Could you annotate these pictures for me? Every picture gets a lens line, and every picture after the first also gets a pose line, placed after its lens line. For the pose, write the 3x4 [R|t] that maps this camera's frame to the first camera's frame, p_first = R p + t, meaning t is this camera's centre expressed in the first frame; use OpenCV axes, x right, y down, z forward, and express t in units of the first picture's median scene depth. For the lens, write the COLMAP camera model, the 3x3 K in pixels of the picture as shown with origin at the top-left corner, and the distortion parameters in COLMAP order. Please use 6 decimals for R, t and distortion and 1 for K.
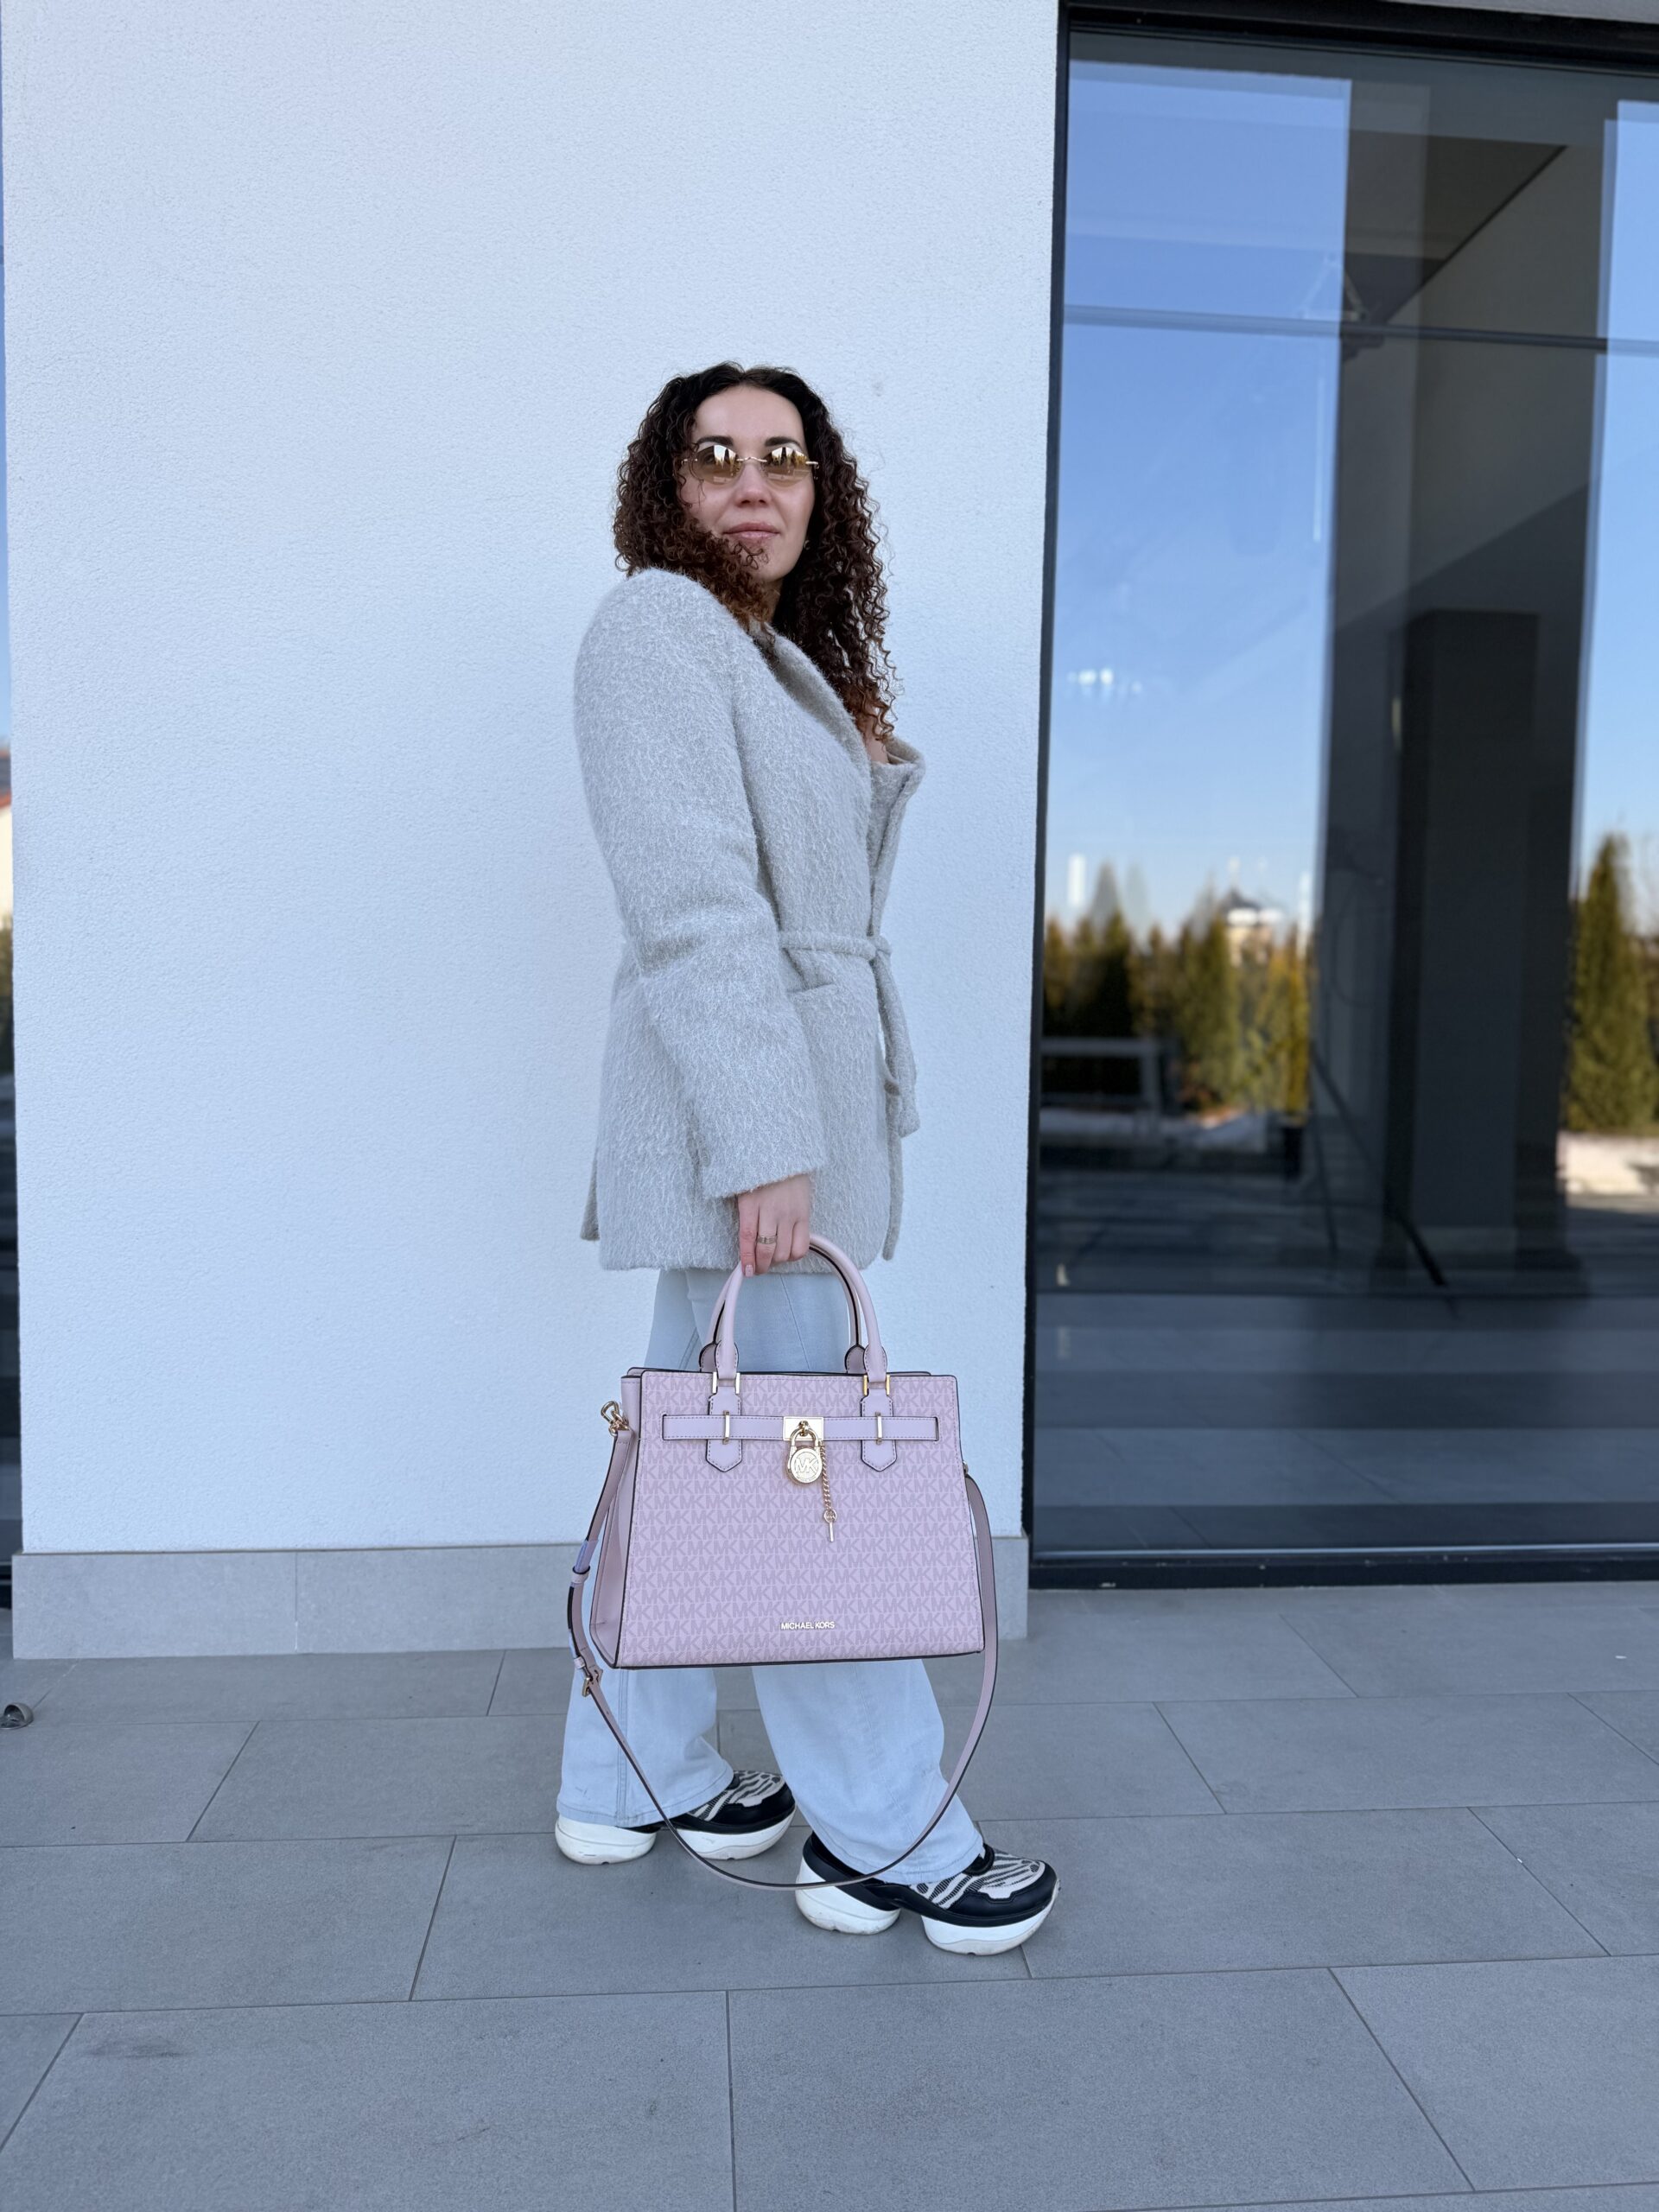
lens RADIAL K [[1598.3, 0, 838.0], [0, 1598.3, 1109.5], [0, 0, 1]] dist [-0.001846, -0.008117]
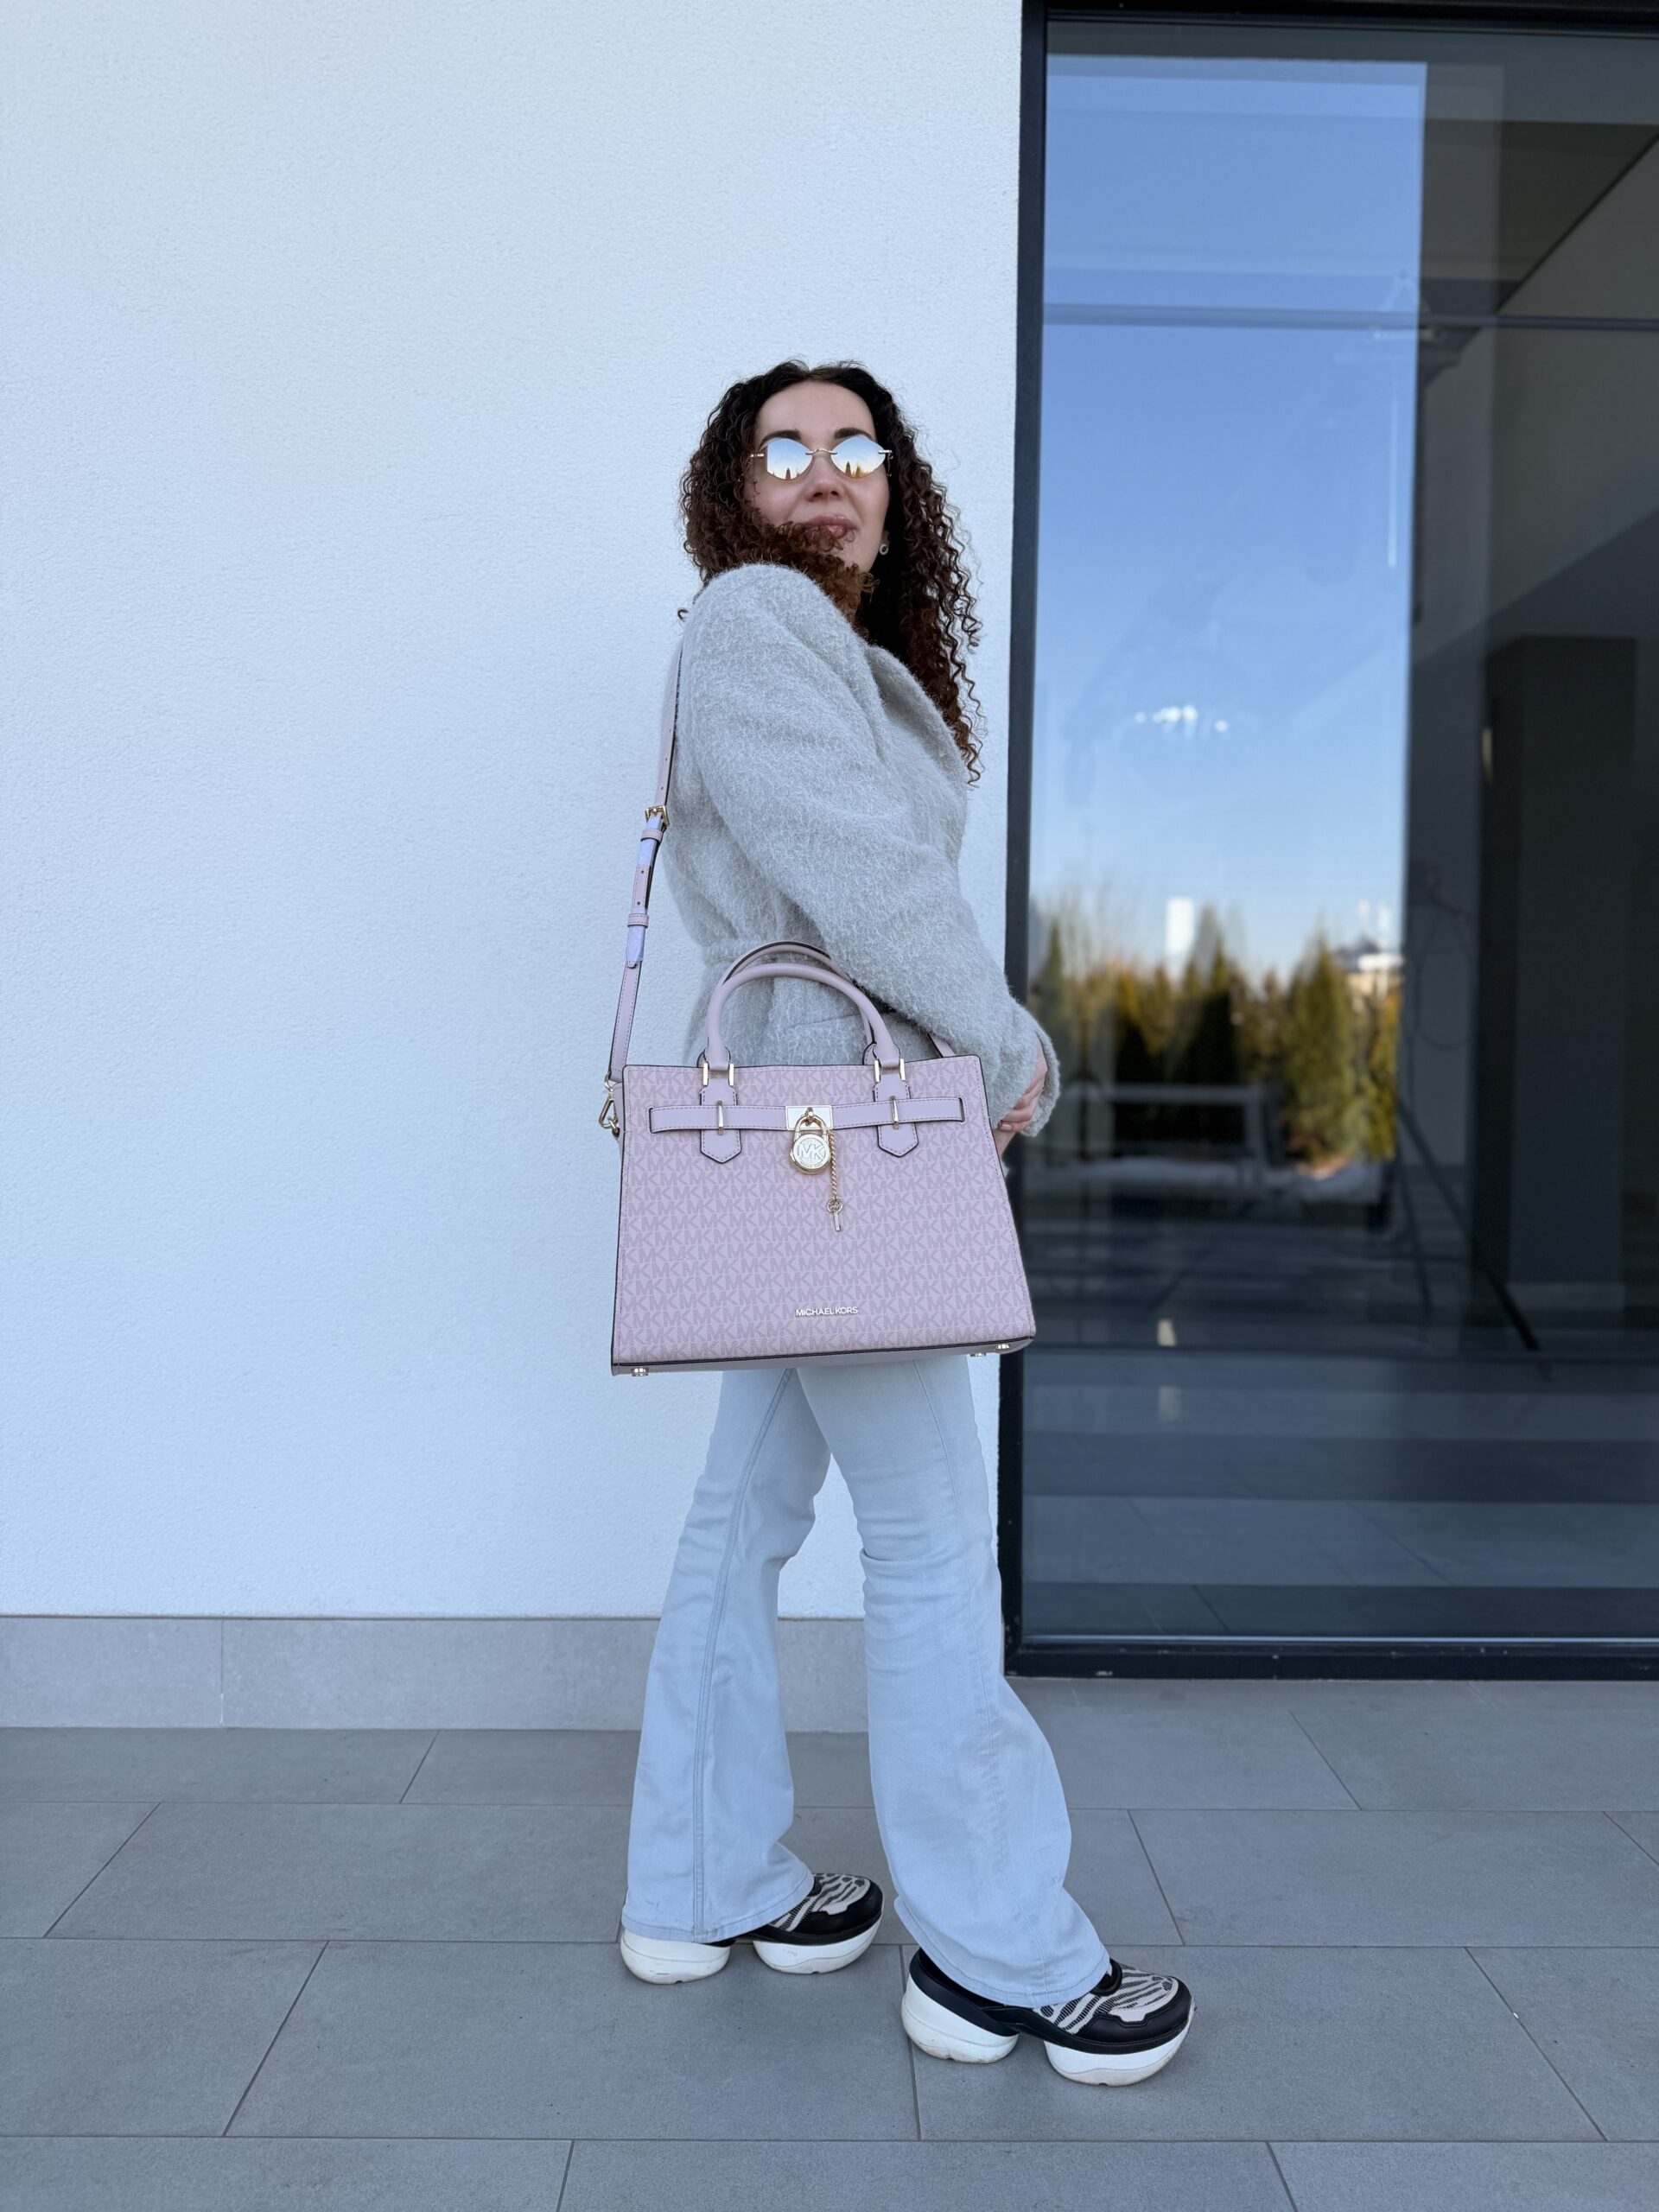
lens RADIAL K [[1604.9, 0, 834.0], [0, 1604.9, 1104.0], [0, 0, 1]] dist [-0.006791, -0.002625]
pose [[0.997303, -0.001738, -0.073372, 0.094328], [-0.000752, 0.999425, -0.033893, 0.002566], [0.073389, 0.033857, 0.996729, 0.066904]]
